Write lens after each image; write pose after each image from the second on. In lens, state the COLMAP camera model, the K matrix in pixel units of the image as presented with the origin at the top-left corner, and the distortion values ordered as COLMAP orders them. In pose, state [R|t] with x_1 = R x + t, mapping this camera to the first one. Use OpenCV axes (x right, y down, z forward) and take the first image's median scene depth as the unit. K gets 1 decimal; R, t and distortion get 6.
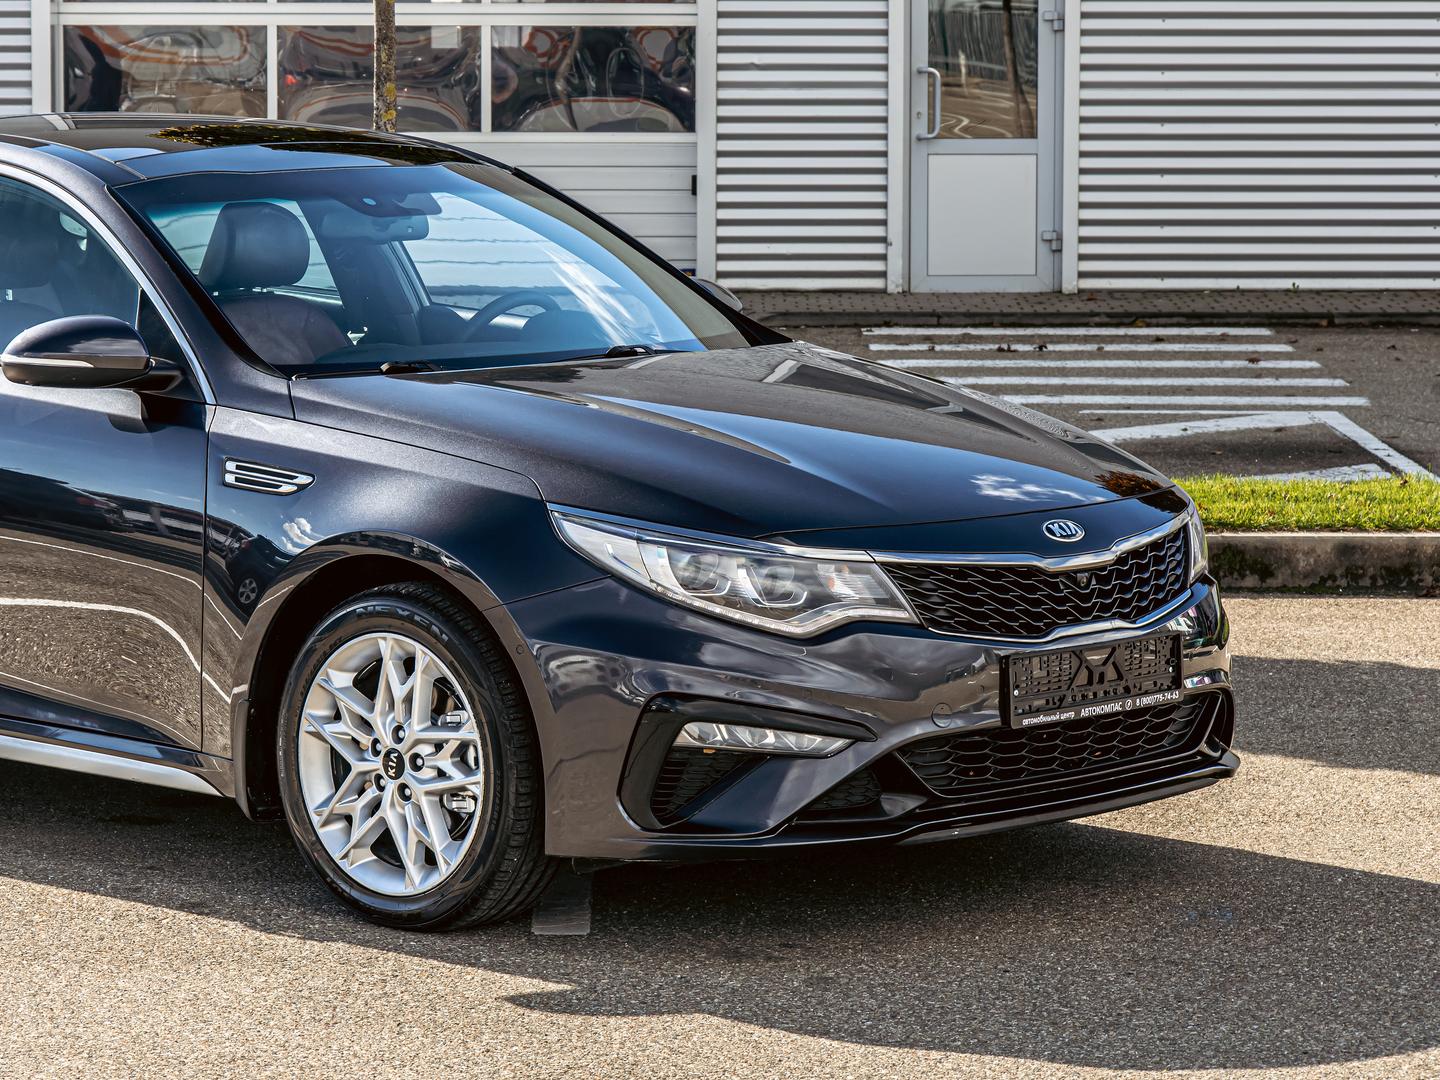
lens RADIAL K [[4978.6, 0, 719.6], [0, 4978.6, 539.7], [0, 0, 1]] dist [-0.072234, 0.000000]
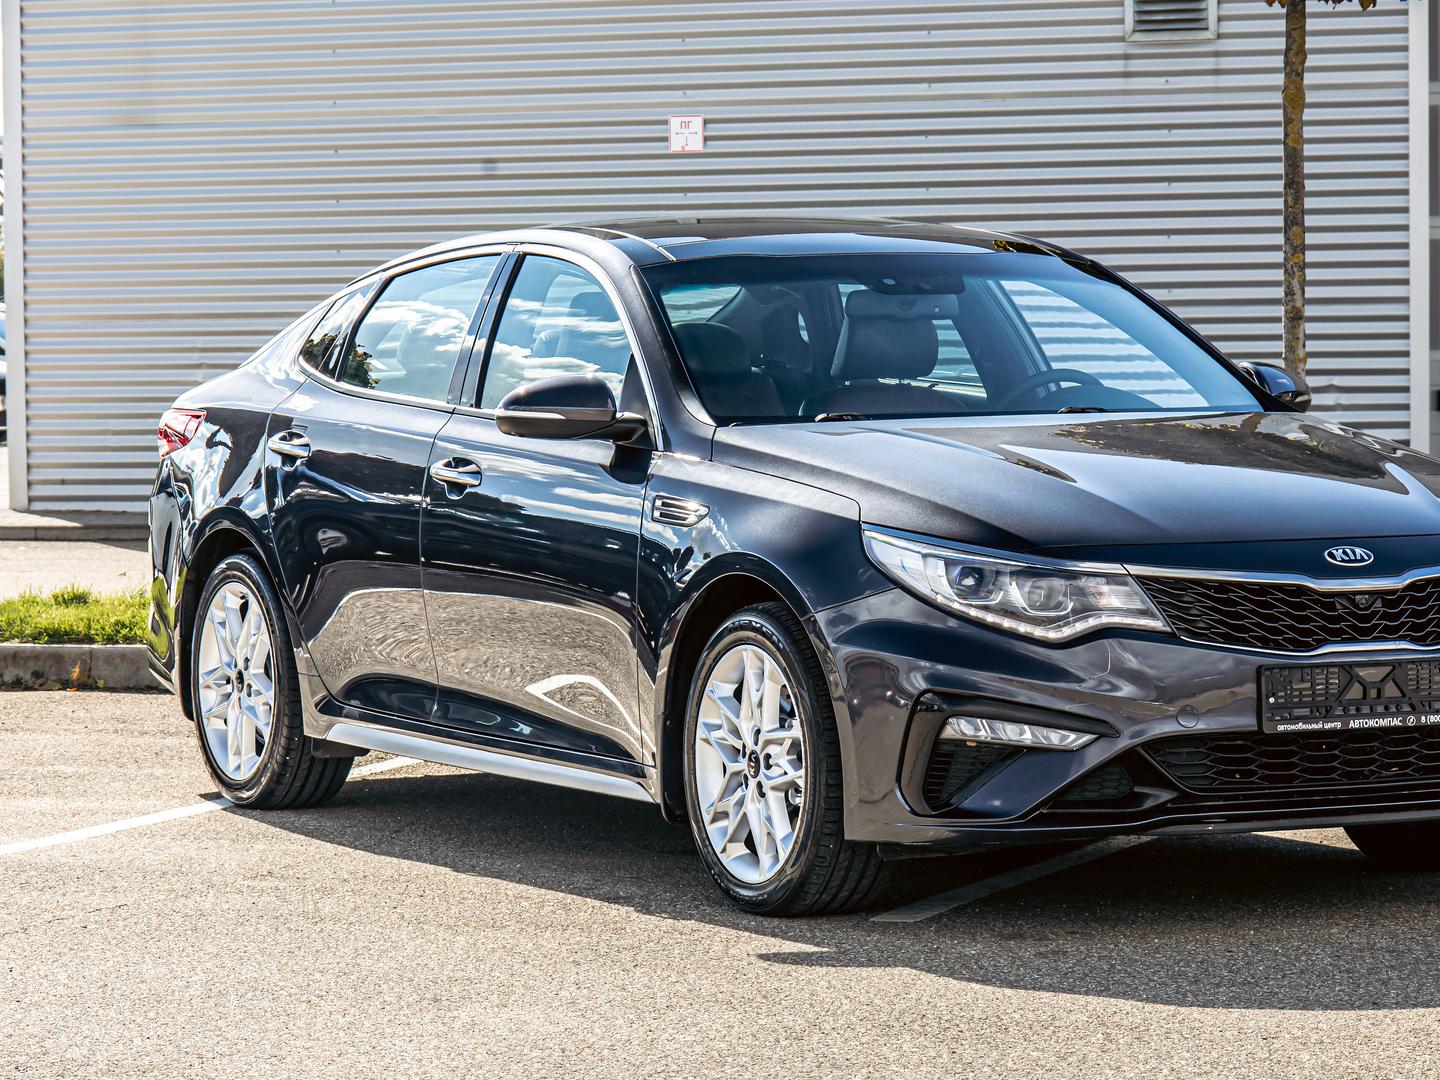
lens RADIAL K [[5368.9, 0, 727.5], [0, 5368.9, 543.7], [0, 0, 1]] dist [-0.051922, 0.000000]
pose [[0.947457, 0.004160, -0.319857, 0.308164], [-0.021943, 0.998405, -0.052011, 0.057830], [0.319130, 0.056297, 0.946037, -0.133842]]
